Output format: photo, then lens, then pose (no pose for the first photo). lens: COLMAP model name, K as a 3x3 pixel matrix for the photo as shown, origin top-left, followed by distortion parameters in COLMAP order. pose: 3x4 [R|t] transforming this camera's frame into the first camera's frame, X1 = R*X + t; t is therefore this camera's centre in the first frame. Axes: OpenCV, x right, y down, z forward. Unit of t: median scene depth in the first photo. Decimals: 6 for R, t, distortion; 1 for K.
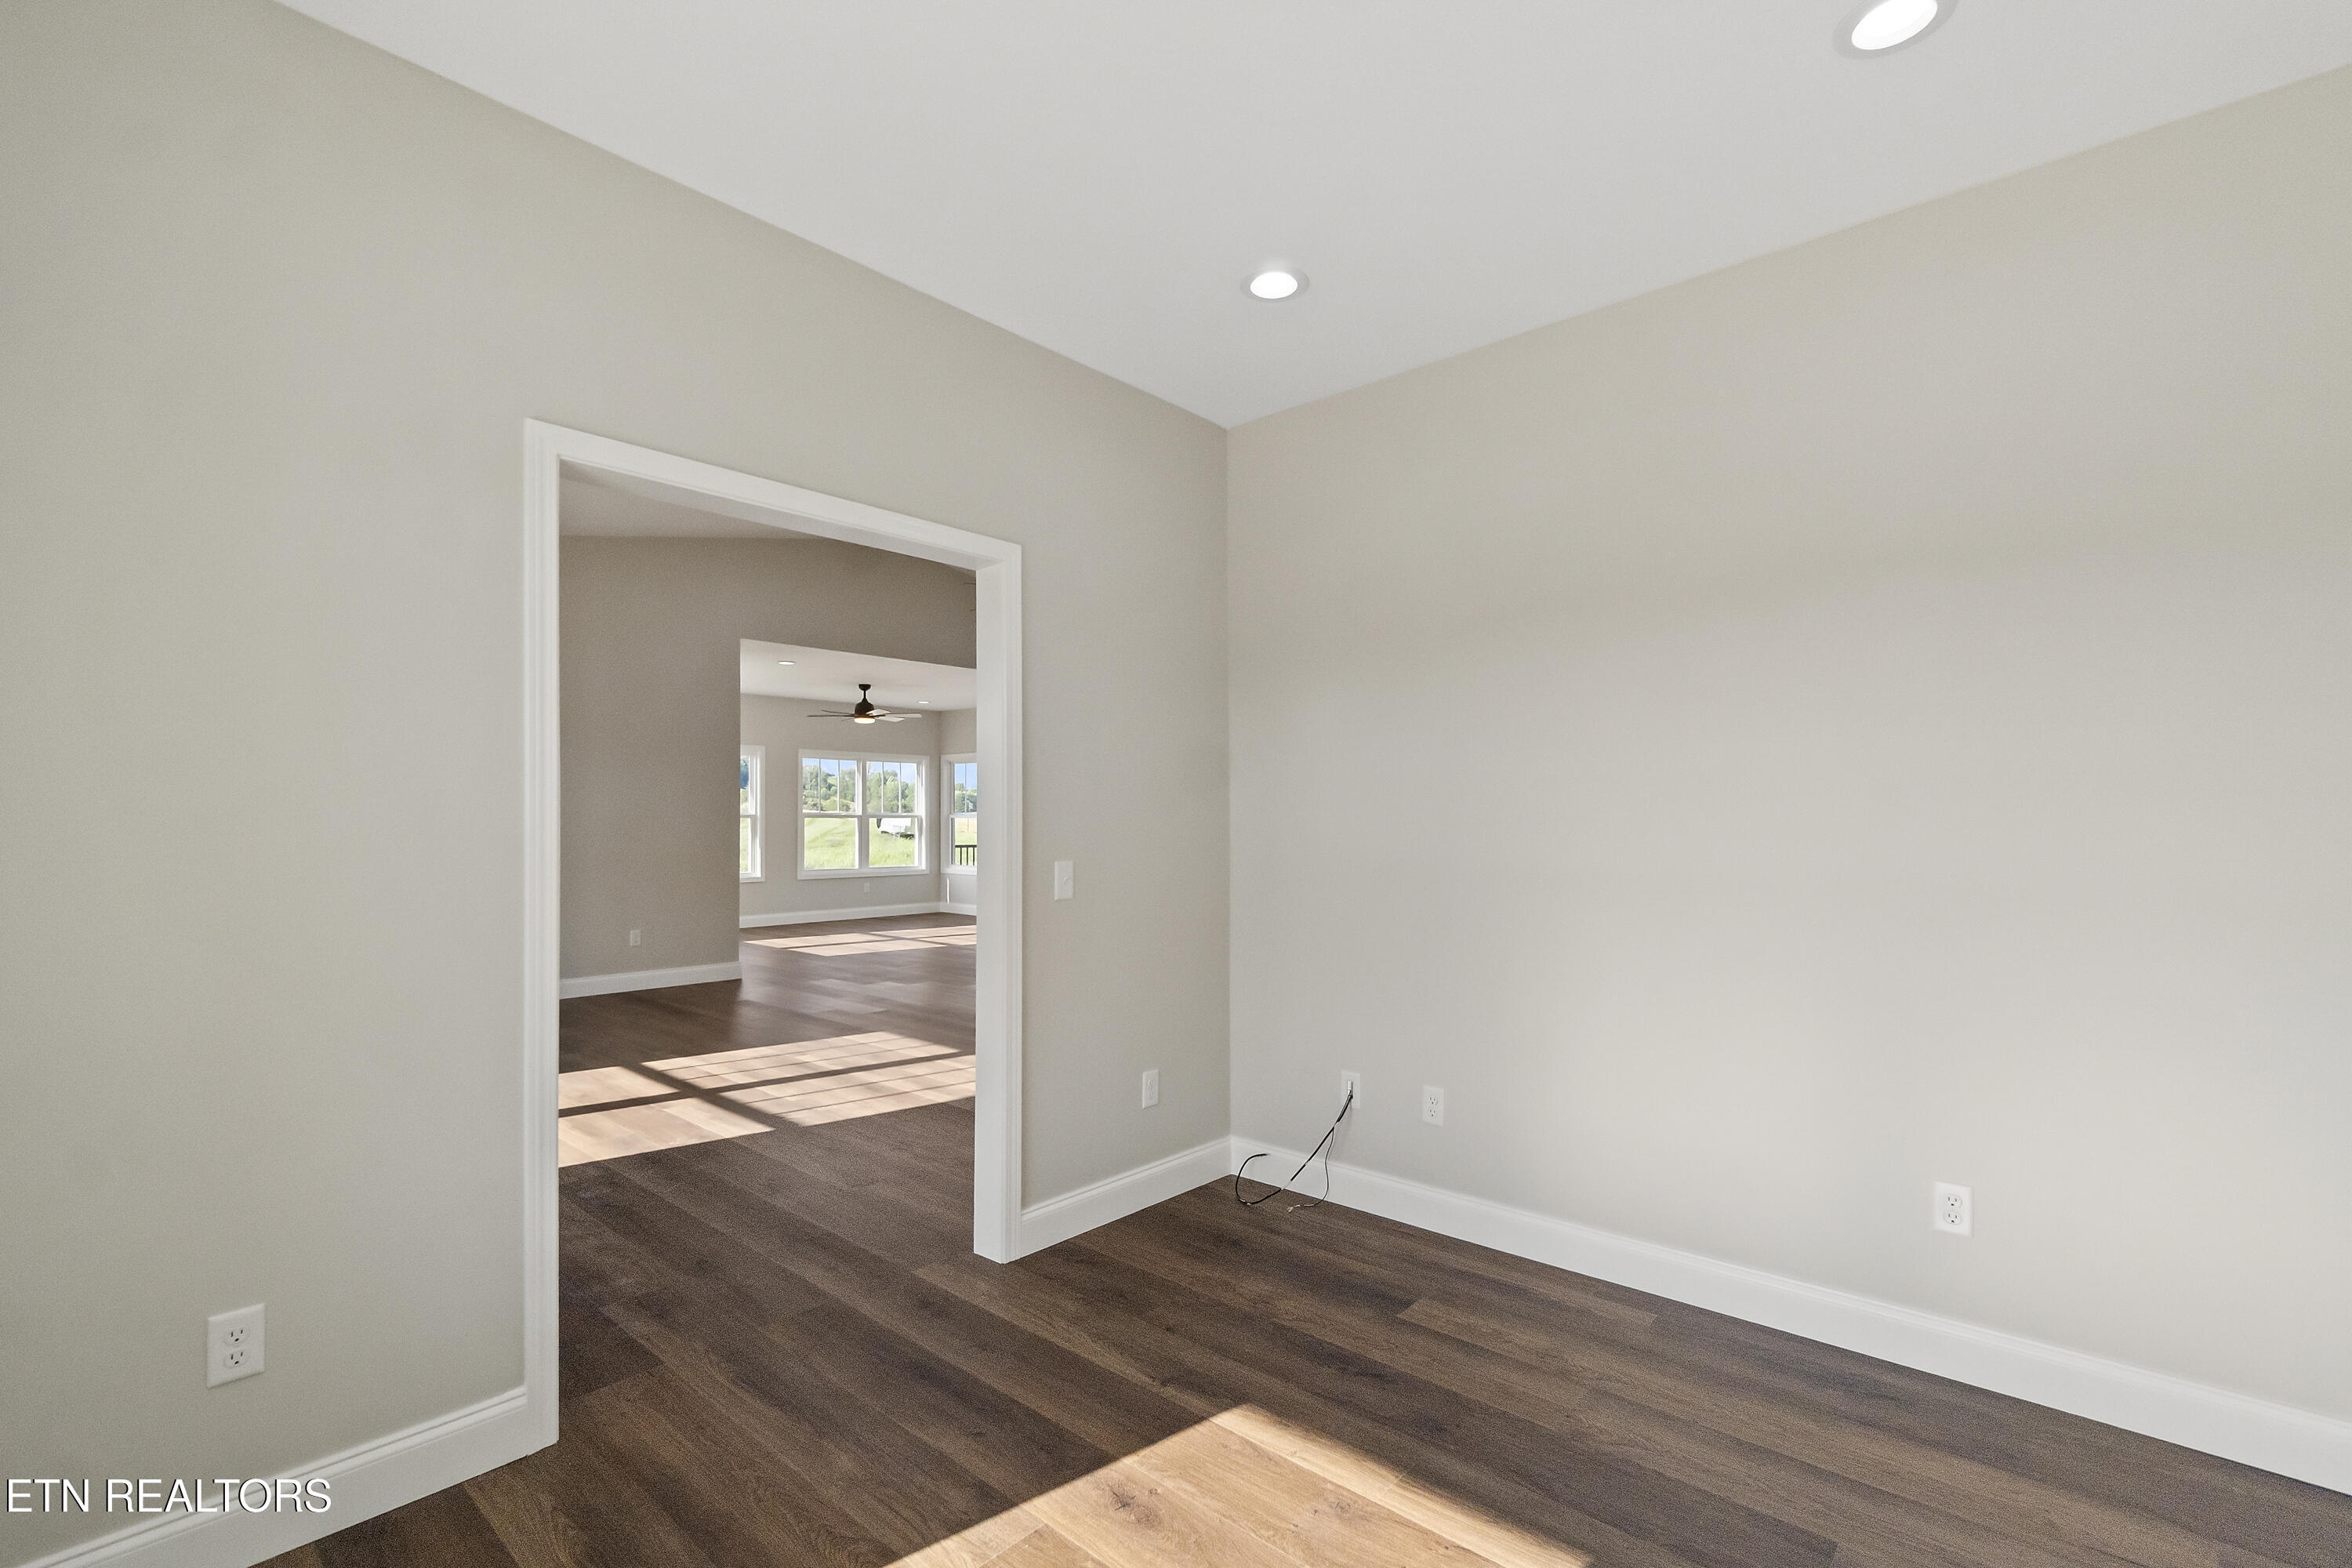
lens RADIAL K [[1041.2, 0, 1157.0], [0, 1041.2, 809.9], [0, 0, 1]] dist [-0.008858, -0.000117]
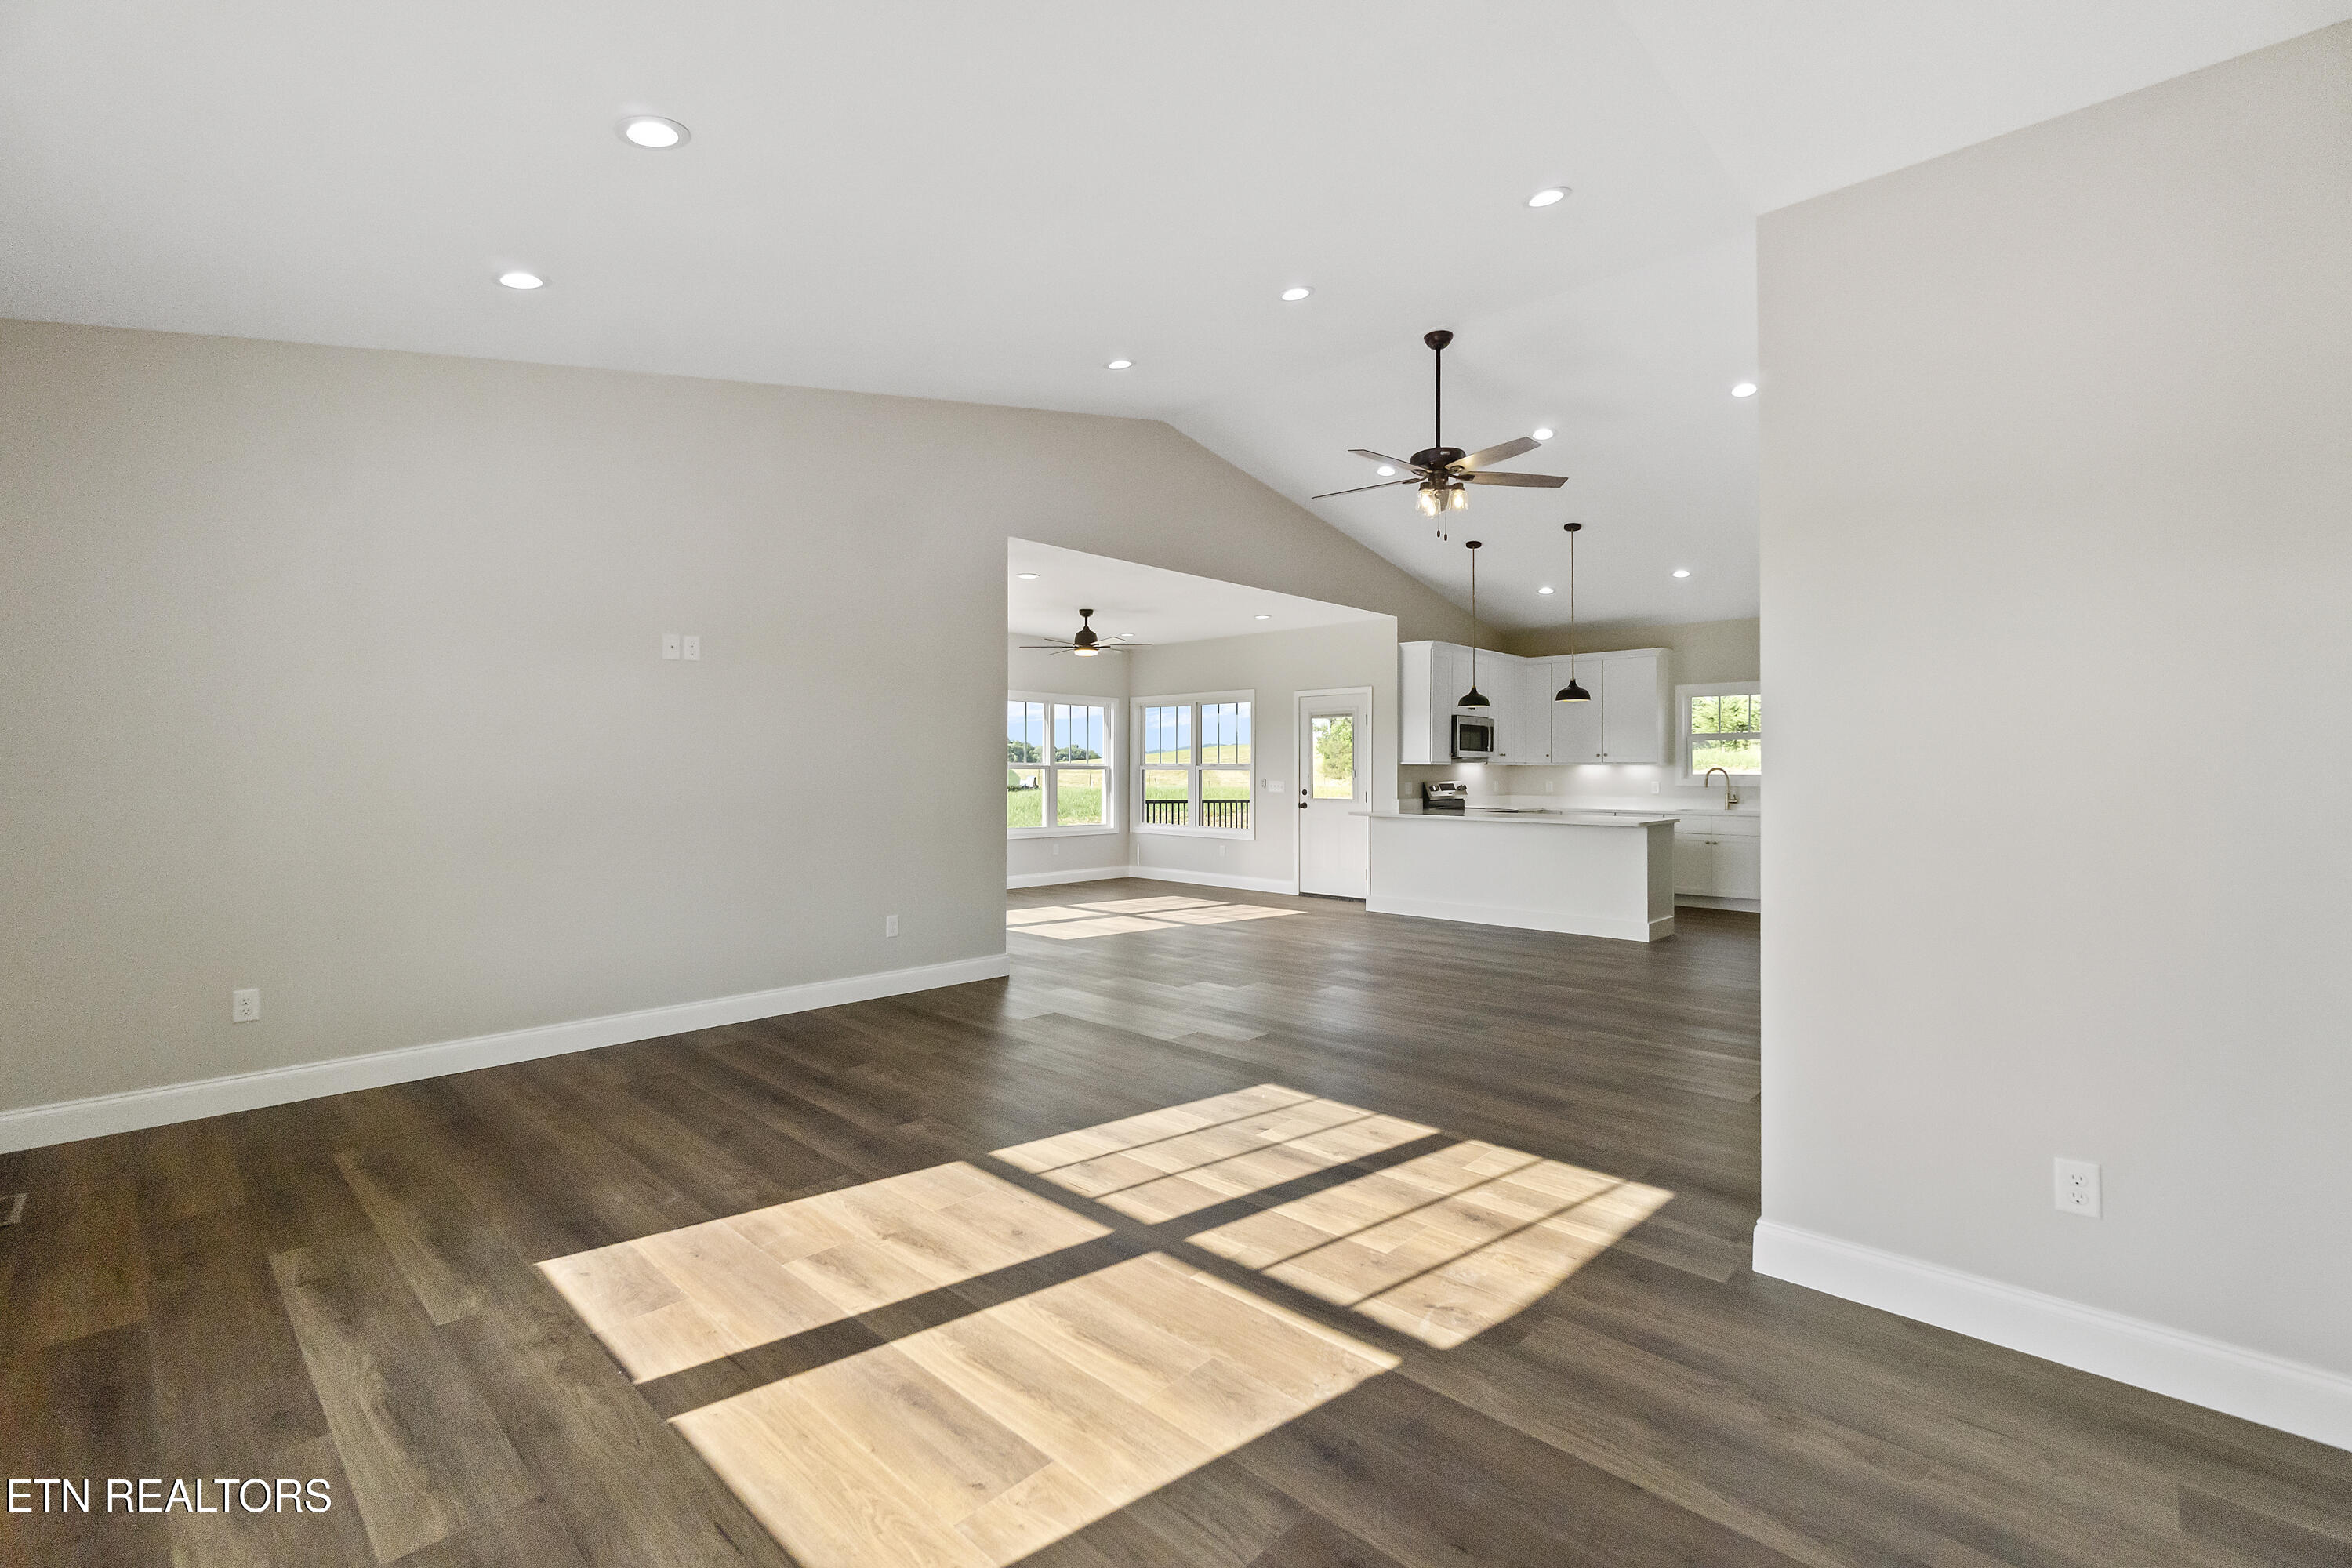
lens RADIAL K [[1023.1, 0, 1172.8], [0, 1023.1, 759.8], [0, 0, 1]] dist [0.001192, -0.000008]
pose [[0.999748, 0.005969, -0.021628, -0.163981], [-0.006041, 0.999976, -0.003271, 0.002123], [0.021608, 0.003400, 0.999761, 0.150637]]
